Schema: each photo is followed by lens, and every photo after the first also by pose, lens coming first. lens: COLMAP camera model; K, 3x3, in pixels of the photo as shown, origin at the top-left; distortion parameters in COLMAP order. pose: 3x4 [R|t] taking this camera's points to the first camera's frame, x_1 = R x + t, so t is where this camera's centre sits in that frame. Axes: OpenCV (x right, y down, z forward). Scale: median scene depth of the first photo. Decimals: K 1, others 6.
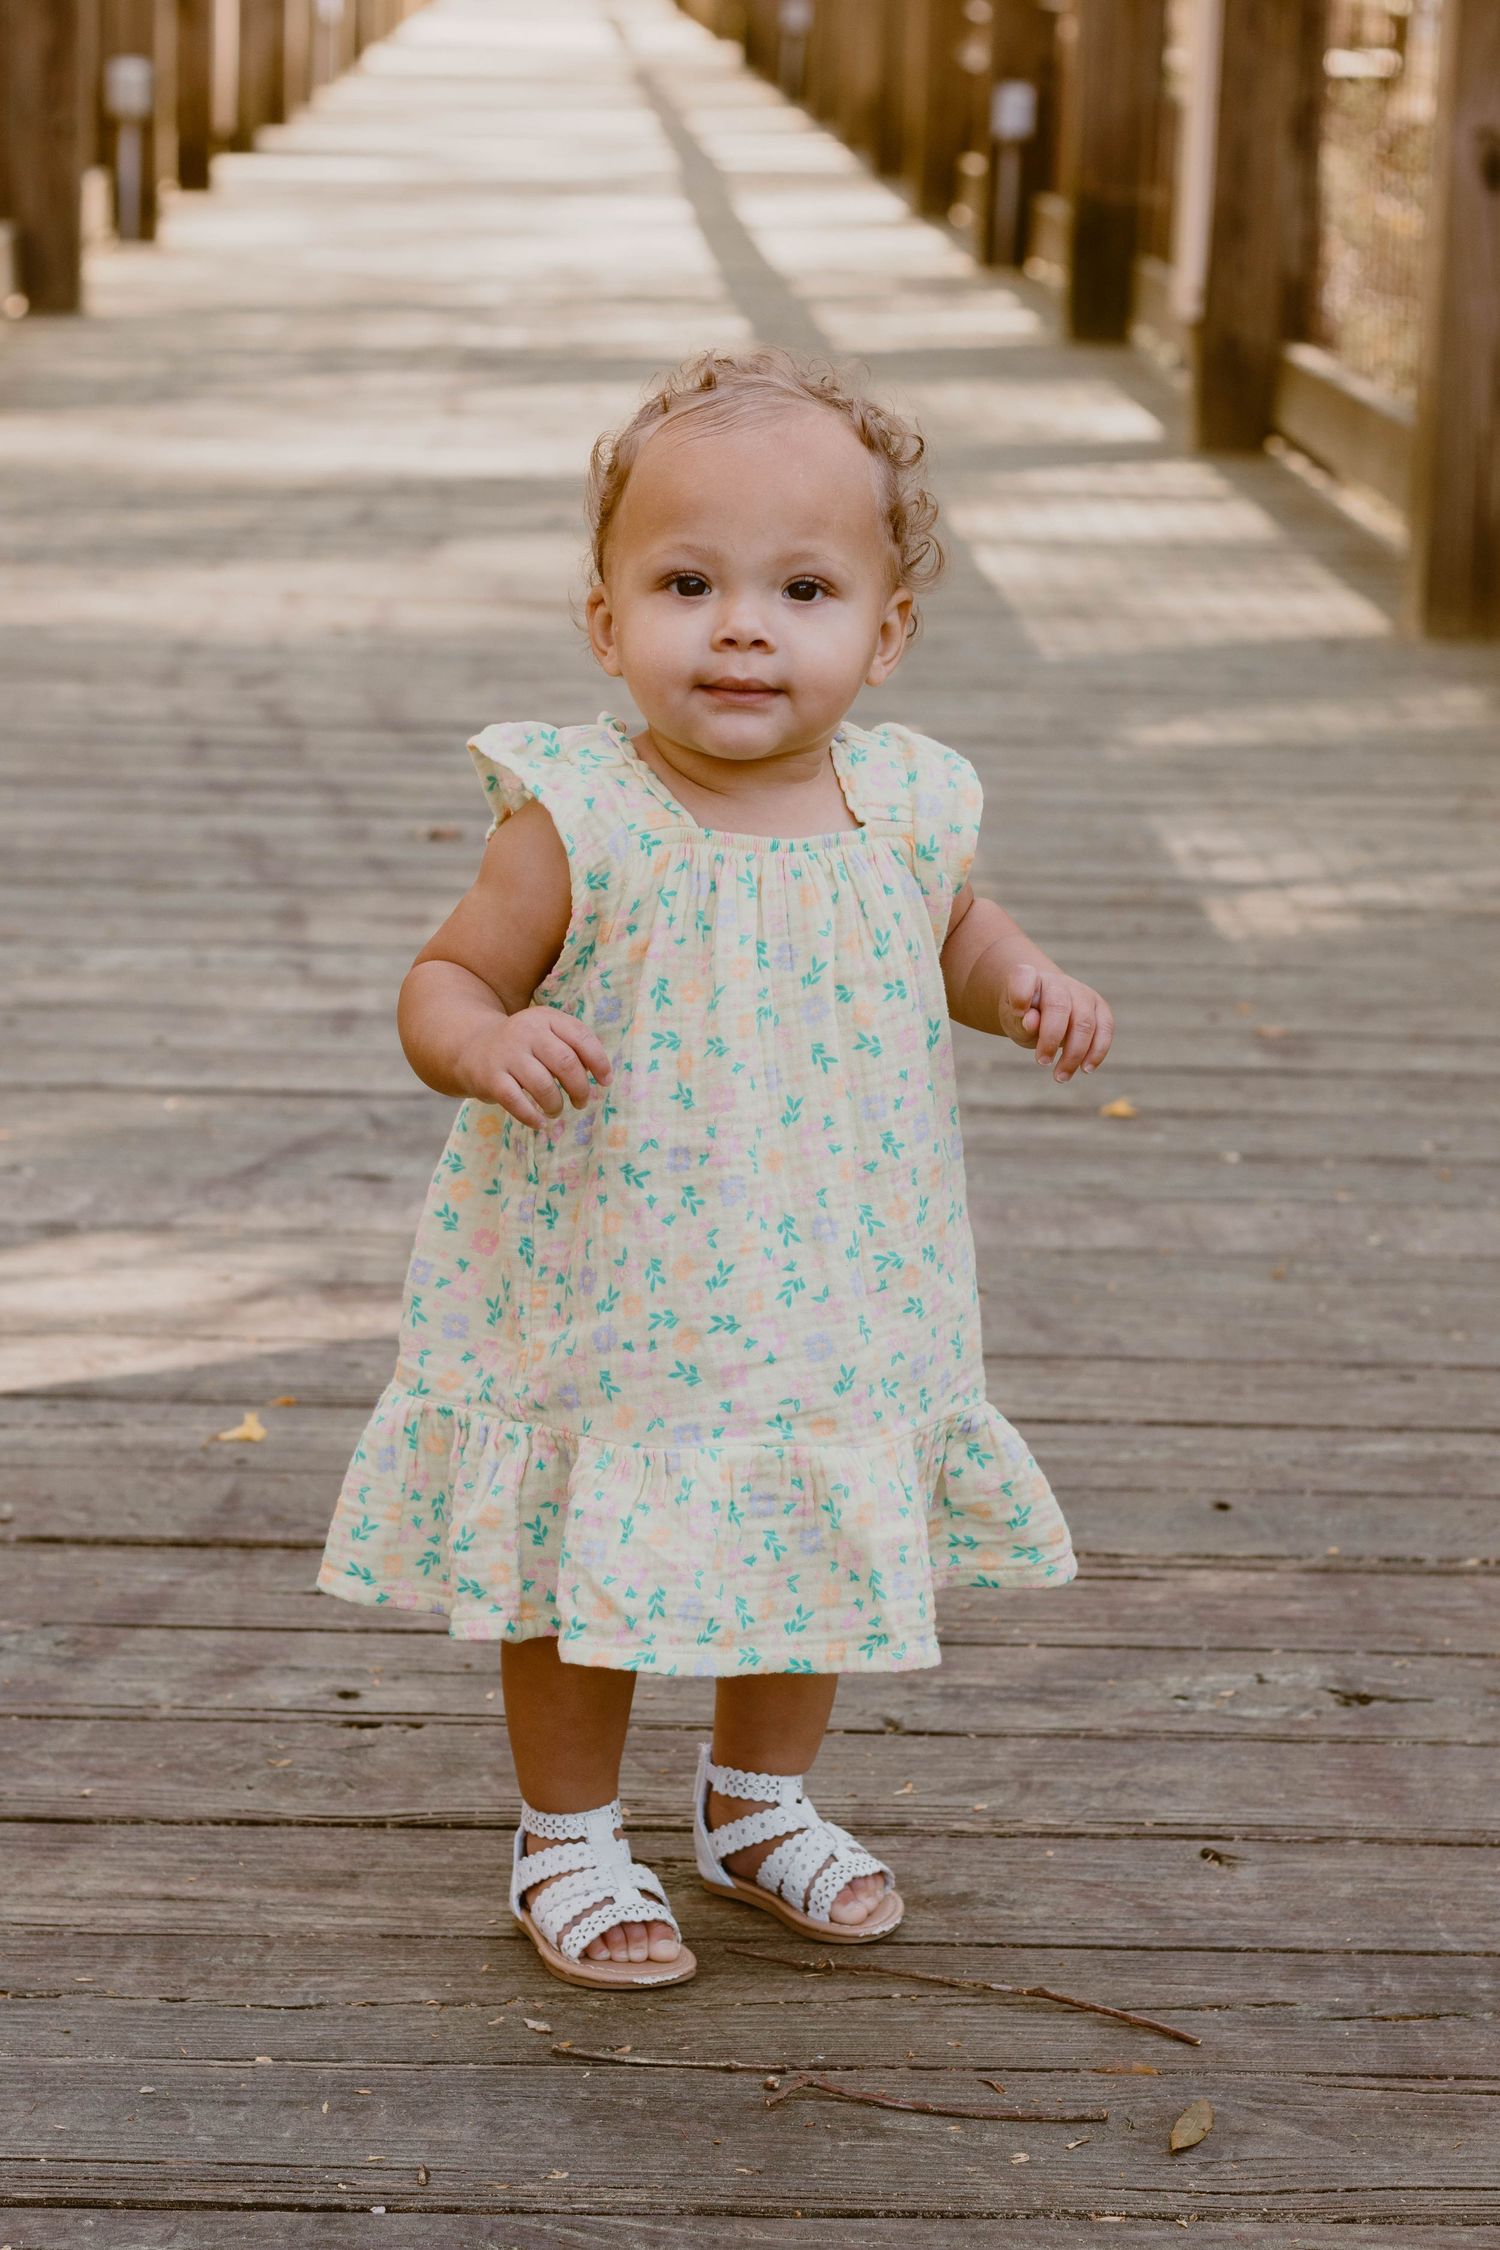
lens RADIAL K [[5220.8, 0, 750.0], [0, 5220.8, 1125.0], [0, 0, 1]] dist [0.040052, -0.323805]
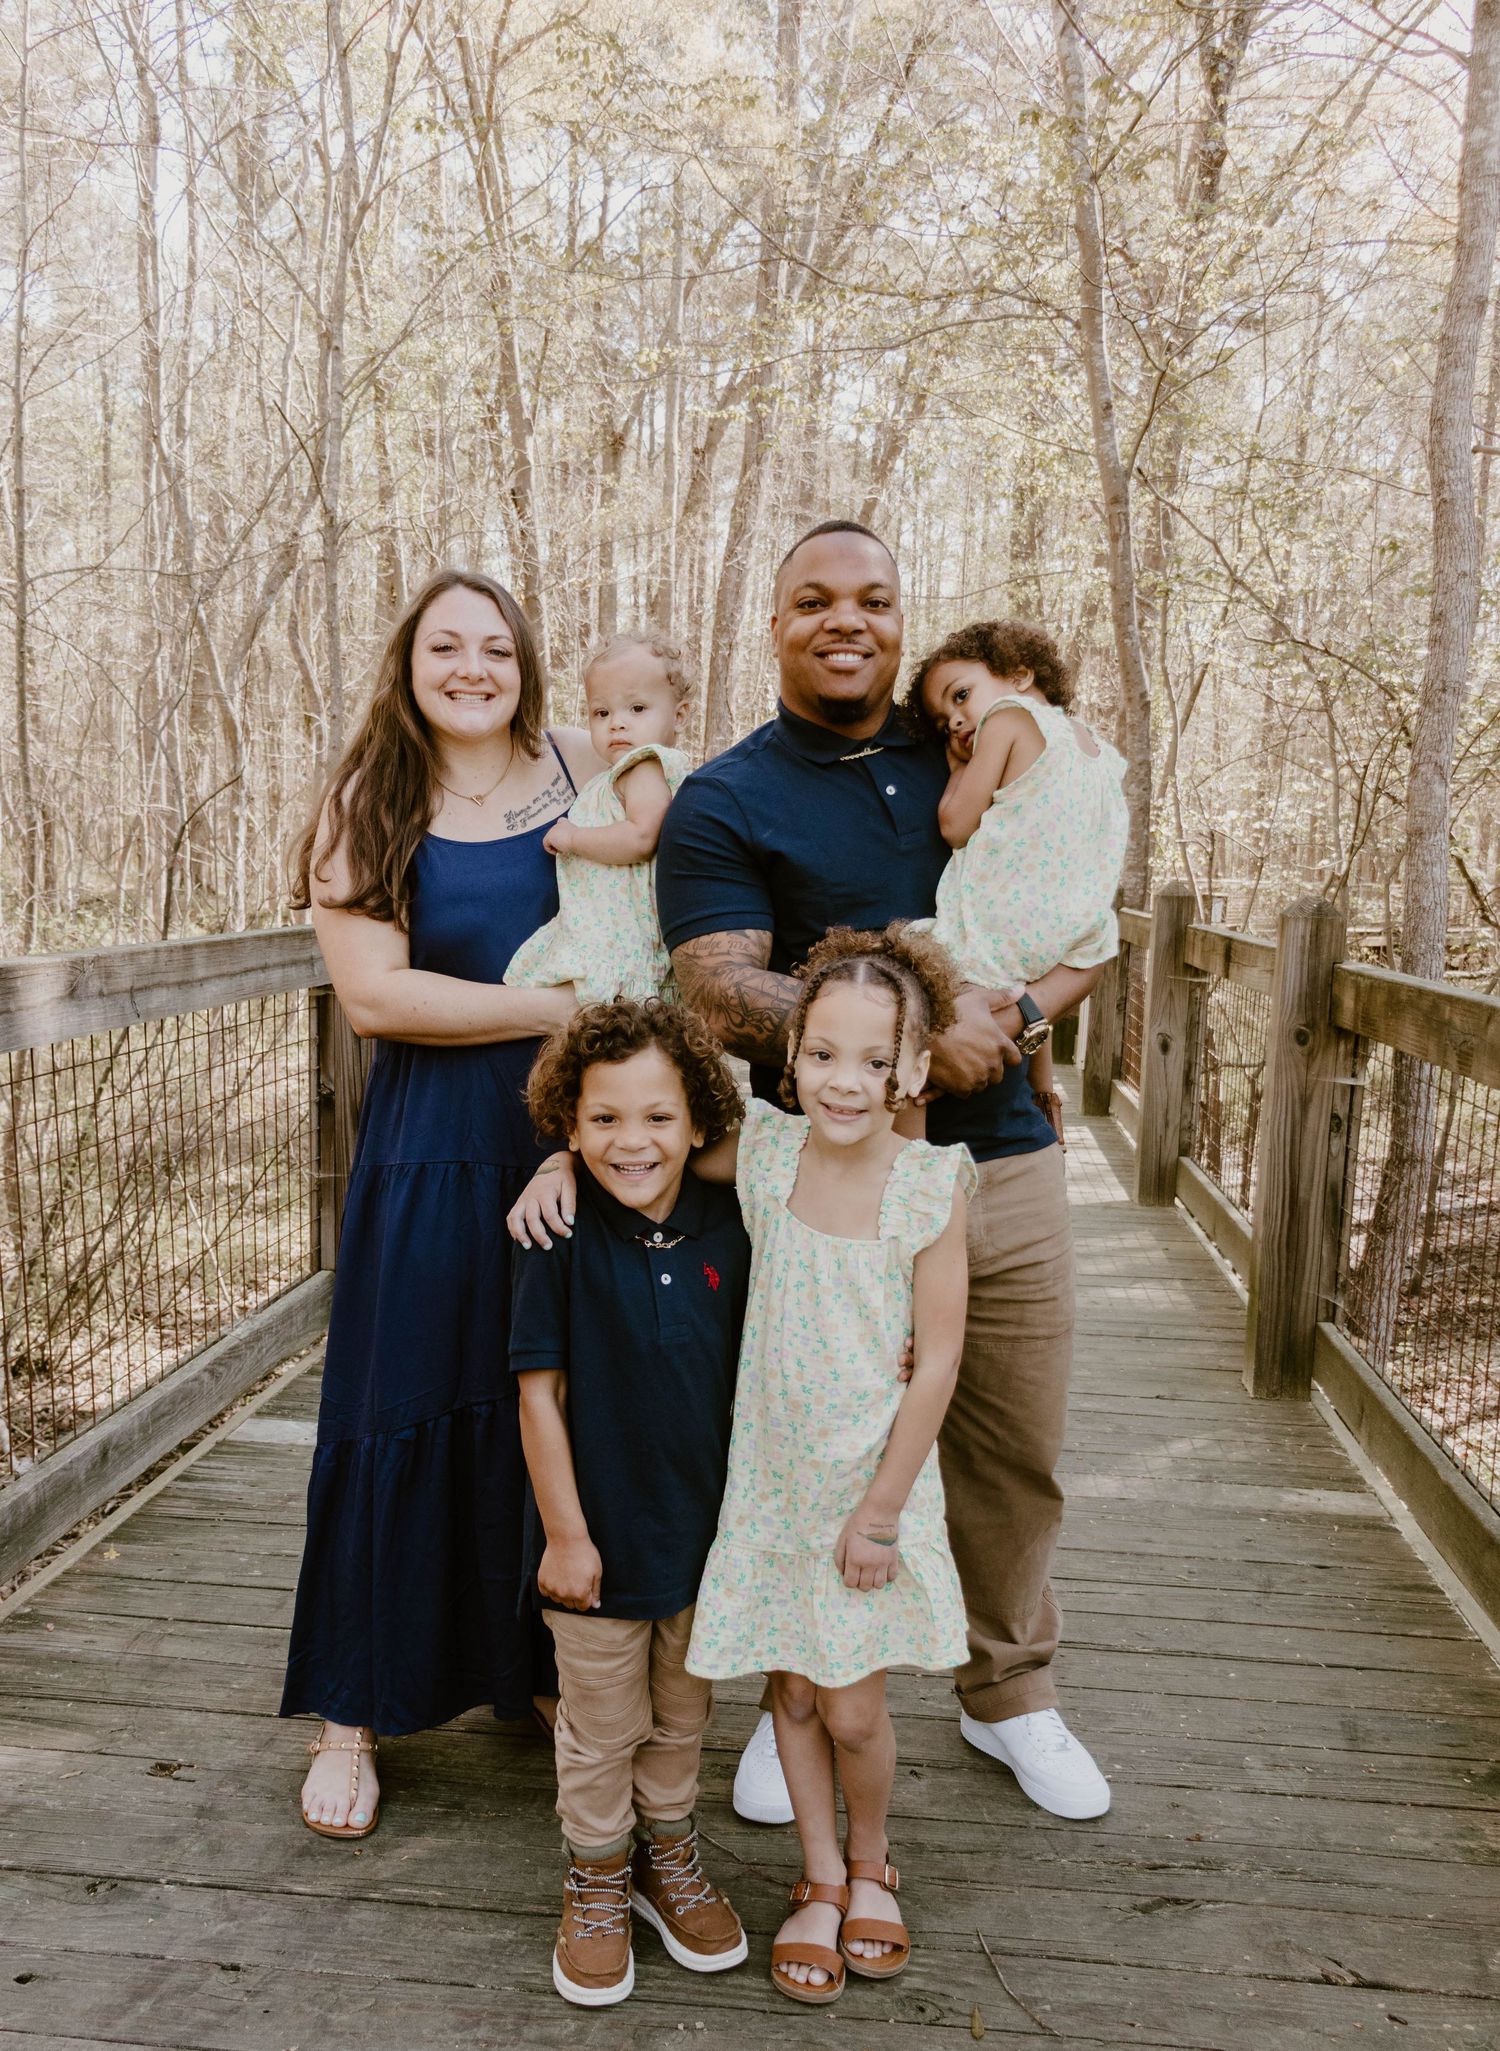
lens RADIAL K [[1796.1, 0, 772.9], [0, 1796.1, 1127.5], [0, 0, 1]] dist [0.014790, 0.002336]
pose [[0.992514, 0.022728, -0.119996, 0.099513], [-0.032094, 0.996537, -0.076706, -0.114671], [0.117837, 0.079983, 0.989807, -0.031679]]
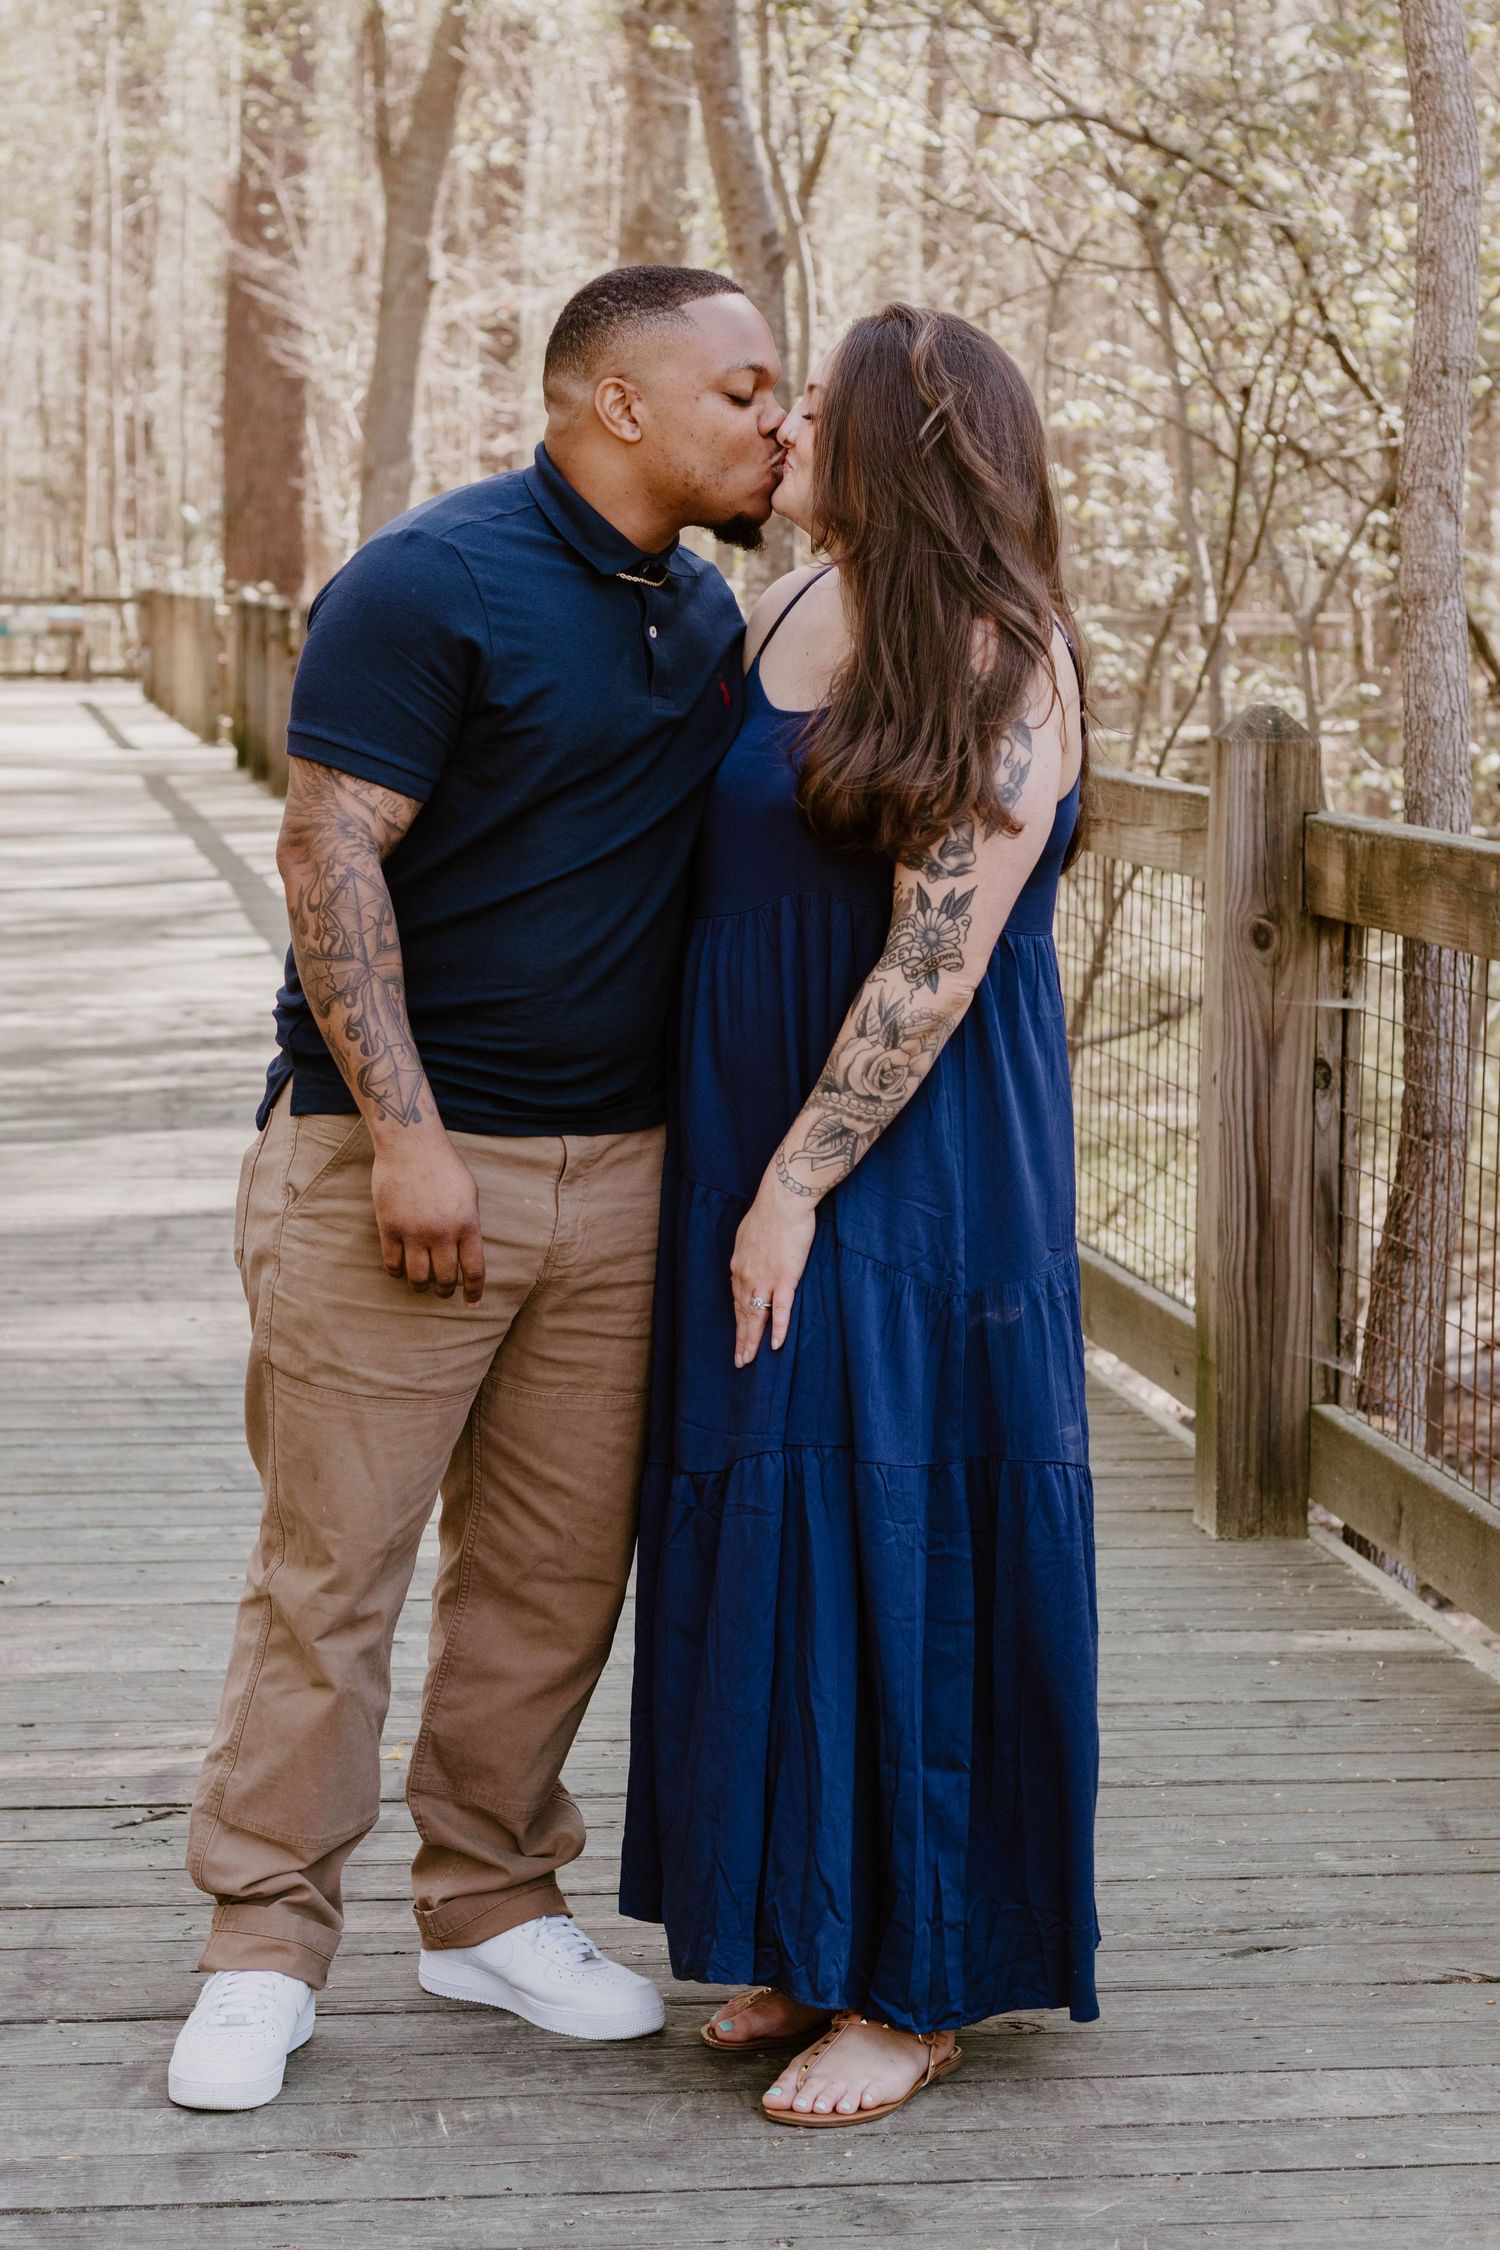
lens RADIAL K [[5209.0, 0, 750.0], [0, 5209.0, 1125.0], [0, 0, 1]] dist [0.050210, -0.404570]
pose [[0.993496, -0.030727, 0.109644, -0.172959], [0.043354, 0.992453, -0.114704, 0.054654], [-0.105292, 0.118711, 0.987330, -0.998633]]
